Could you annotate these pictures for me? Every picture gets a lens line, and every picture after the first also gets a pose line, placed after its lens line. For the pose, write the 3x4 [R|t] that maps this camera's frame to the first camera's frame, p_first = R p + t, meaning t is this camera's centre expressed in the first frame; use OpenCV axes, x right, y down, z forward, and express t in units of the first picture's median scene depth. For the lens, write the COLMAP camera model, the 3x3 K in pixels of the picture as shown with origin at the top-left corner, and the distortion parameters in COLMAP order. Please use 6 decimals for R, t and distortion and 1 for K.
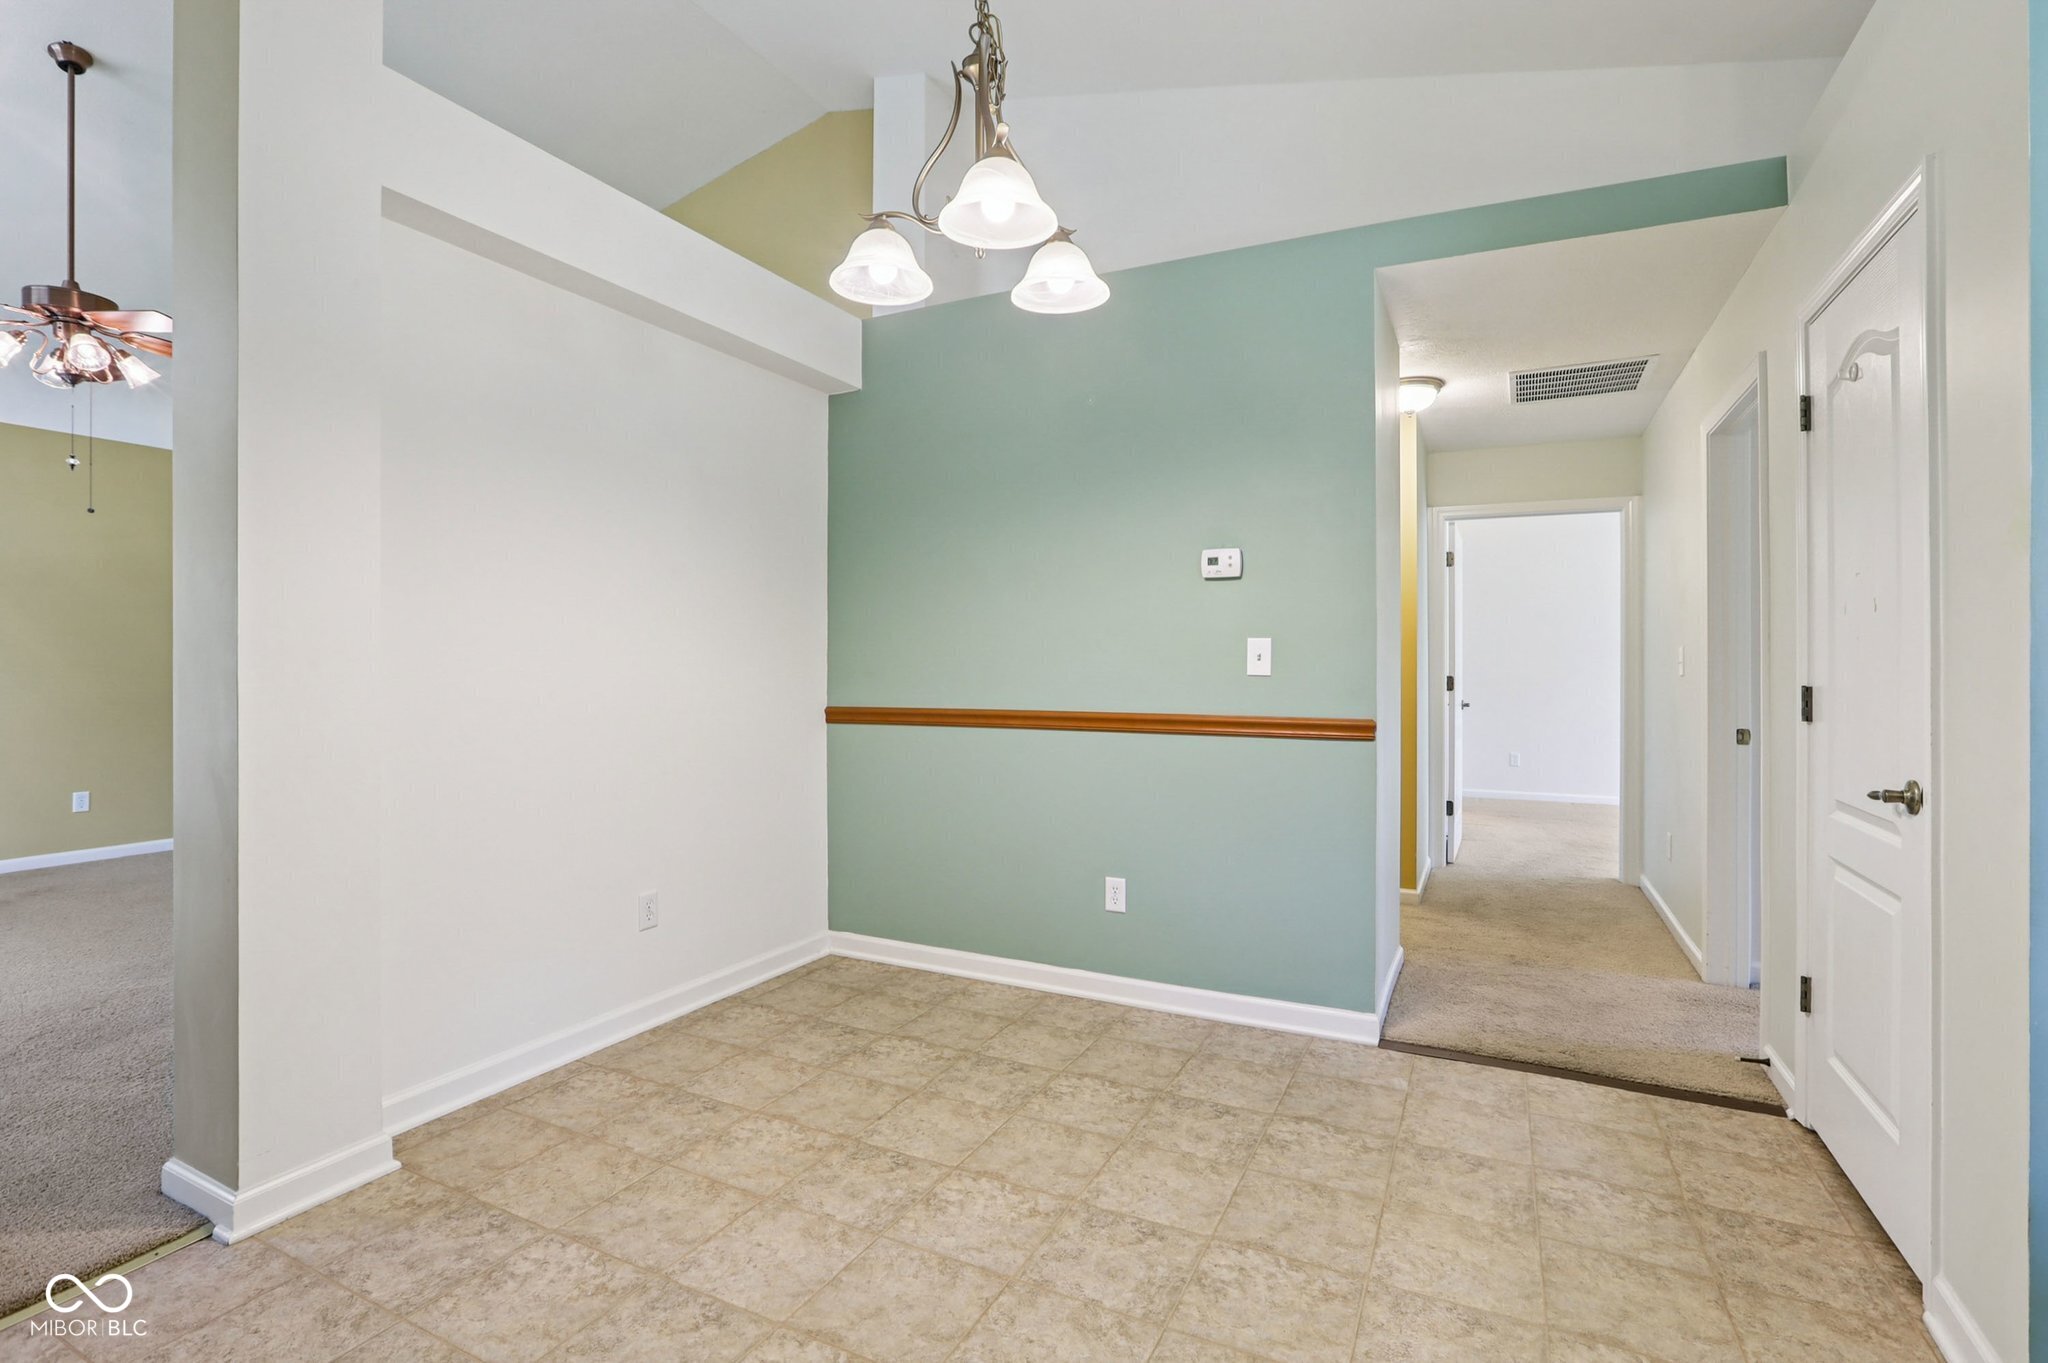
lens RADIAL K [[972.5, 0, 1023.2], [0, 972.5, 620.3], [0, 0, 1]] dist [-0.024983, 0.017387]
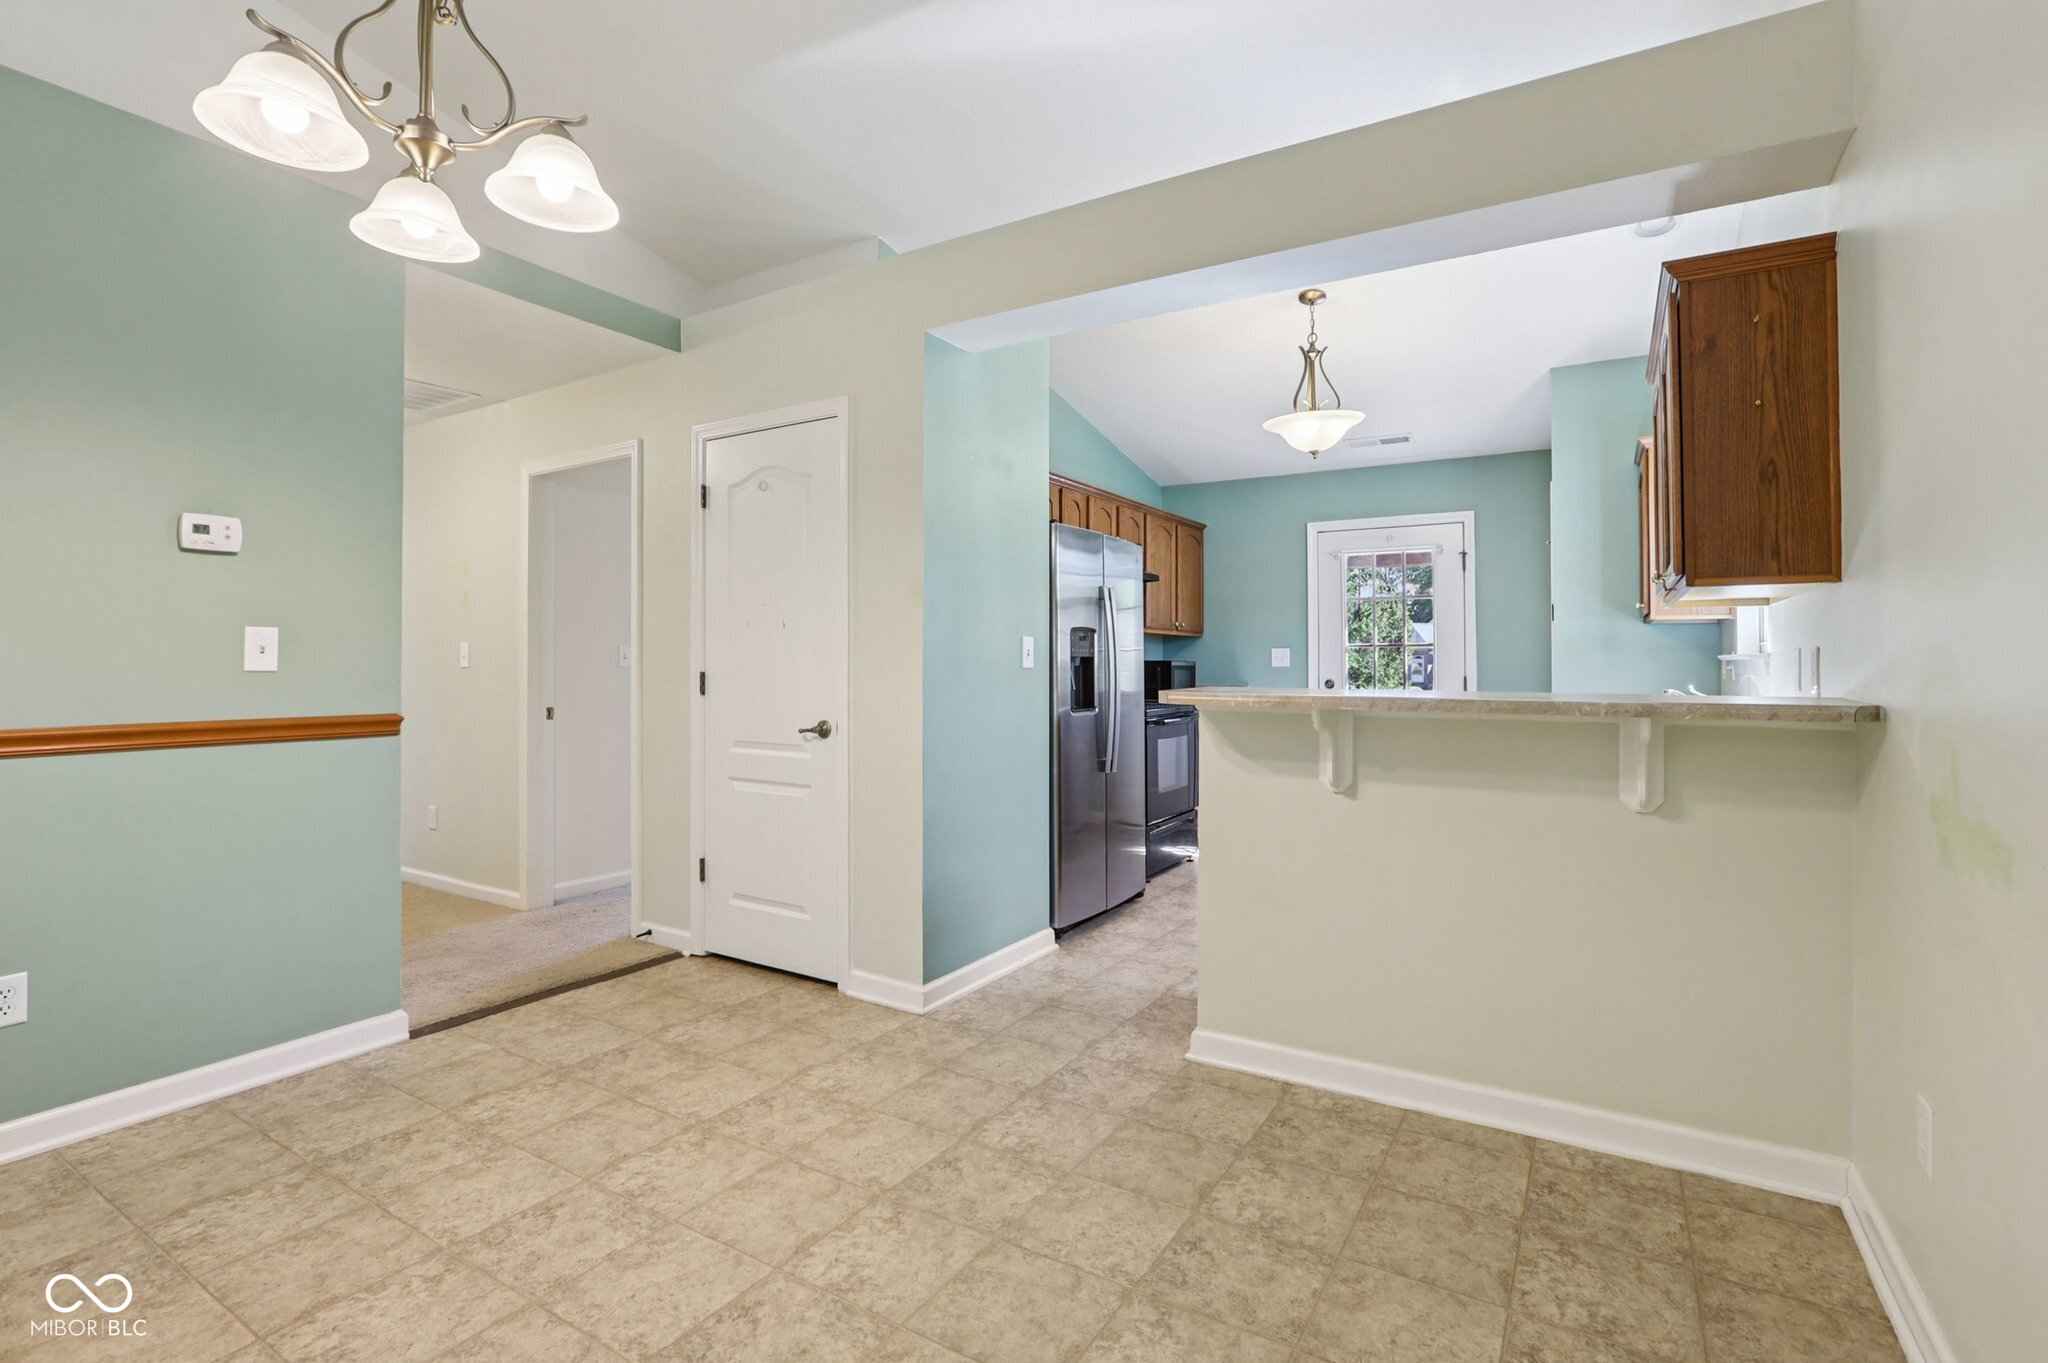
lens RADIAL K [[957.4, 0, 1033.2], [0, 957.4, 671.8], [0, 0, 1]] dist [-0.002870, 0.001641]
pose [[0.098907, -0.012808, 0.995014, -0.610090], [-0.049372, 0.998622, 0.017762, 0.009046], [-0.993871, -0.050883, 0.098138, 0.299510]]
